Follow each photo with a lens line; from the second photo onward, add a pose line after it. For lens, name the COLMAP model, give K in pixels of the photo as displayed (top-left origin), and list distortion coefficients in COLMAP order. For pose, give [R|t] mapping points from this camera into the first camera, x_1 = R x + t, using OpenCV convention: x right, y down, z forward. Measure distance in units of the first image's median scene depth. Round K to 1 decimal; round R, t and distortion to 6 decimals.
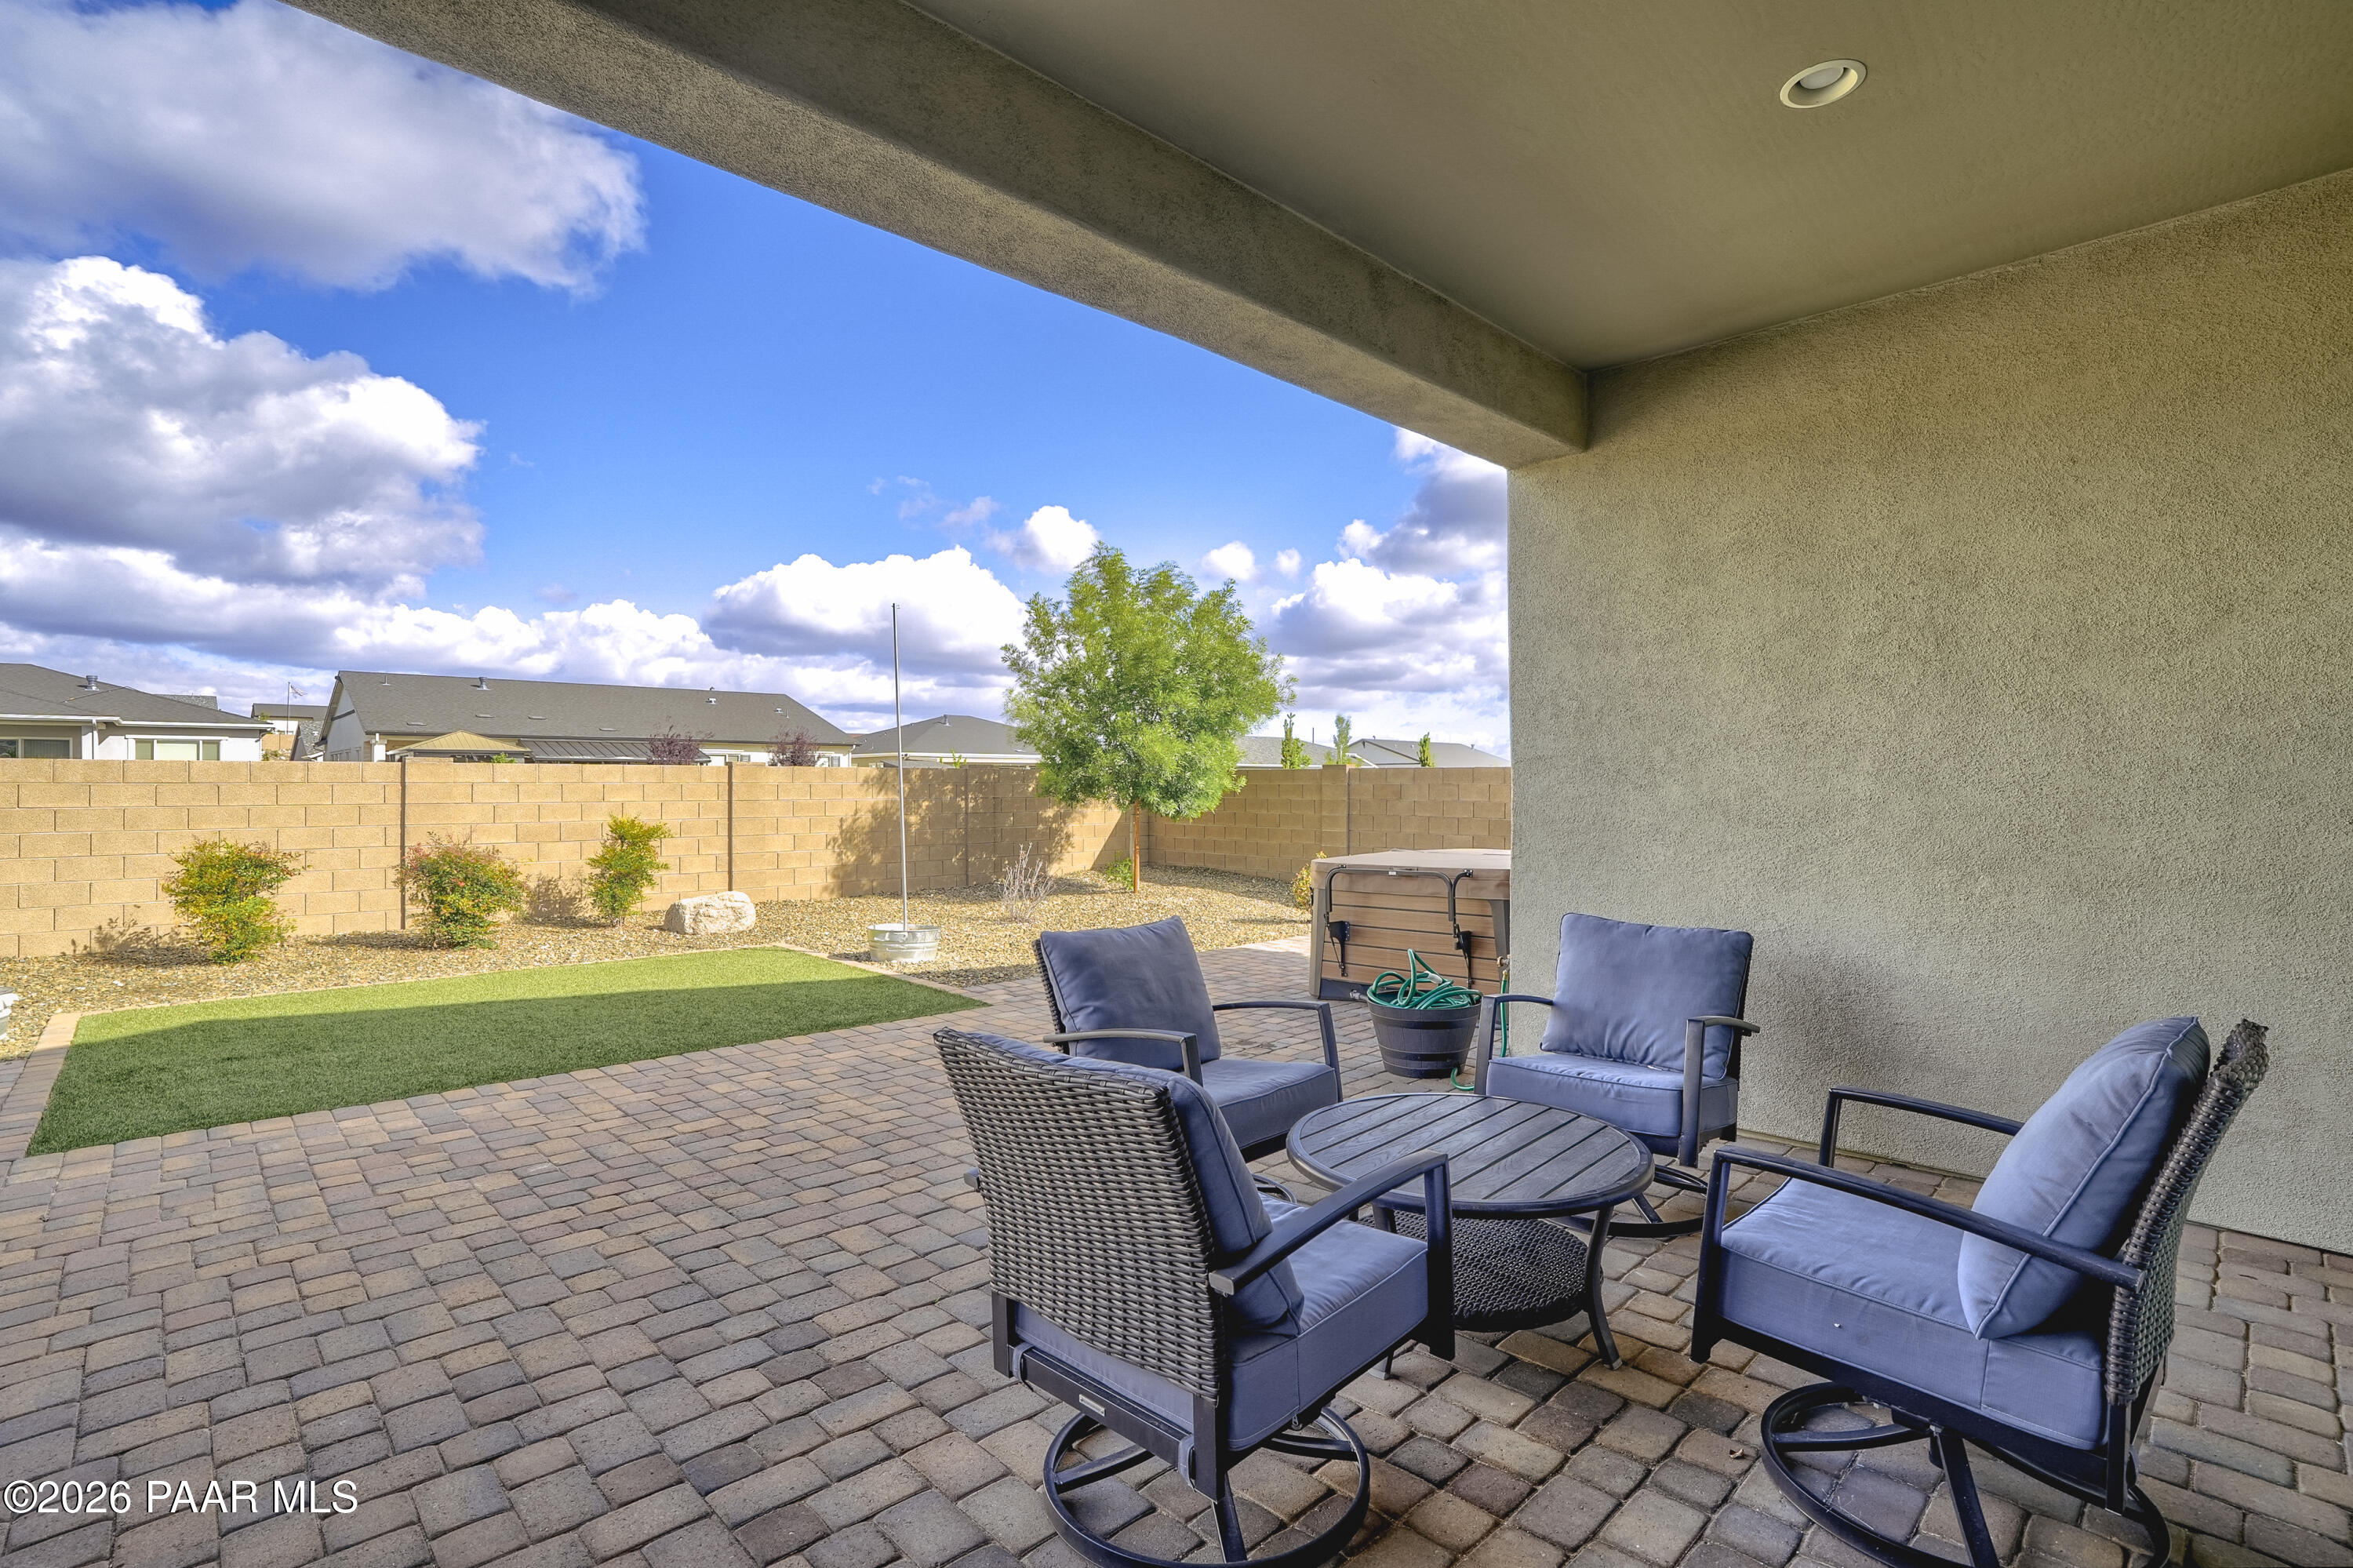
lens RADIAL K [[1091.2, 0, 1188.1], [0, 1091.2, 785.3], [0, 0, 1]] dist [-0.056799, 0.017437]
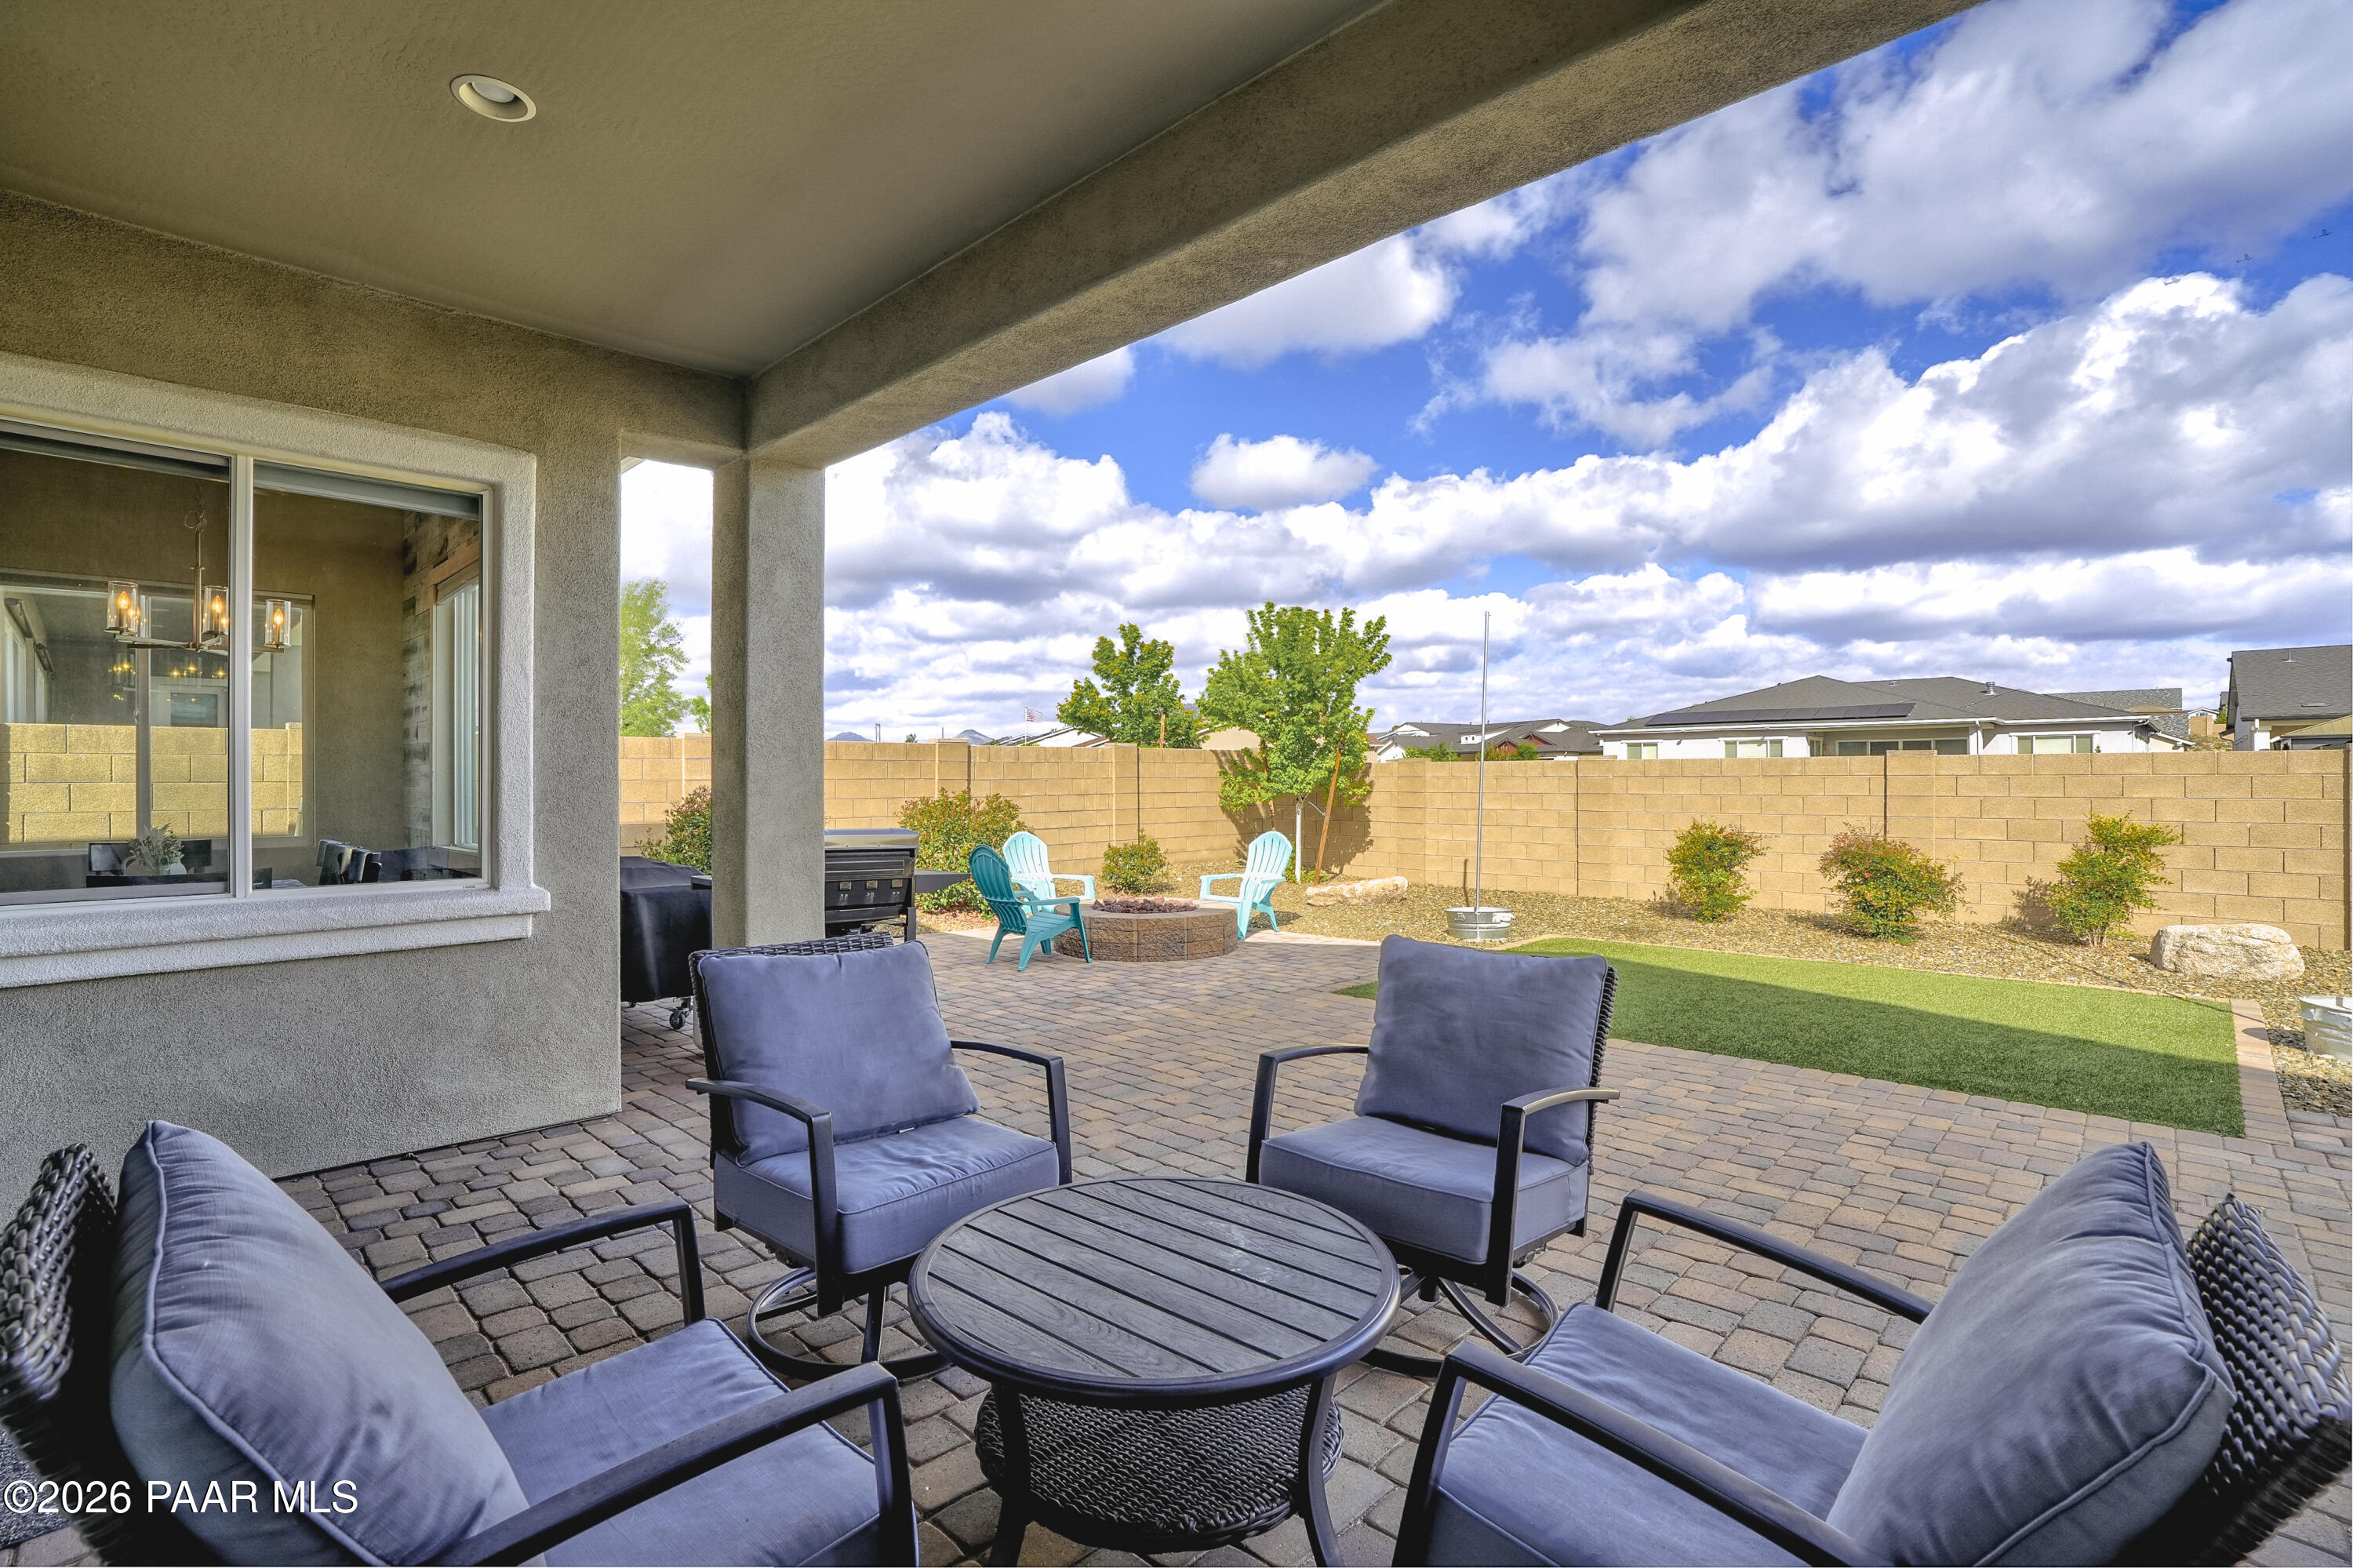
lens RADIAL K [[1091.2, 0, 1172.8], [0, 1091.2, 788.6], [0, 0, 1]] dist [-0.056799, 0.017437]
pose [[0.032201, 0.008949, -0.999441, 0.261361], [0.000808, 0.999959, 0.008979, 0.000556], [0.999481, -0.001097, 0.032193, 0.261854]]
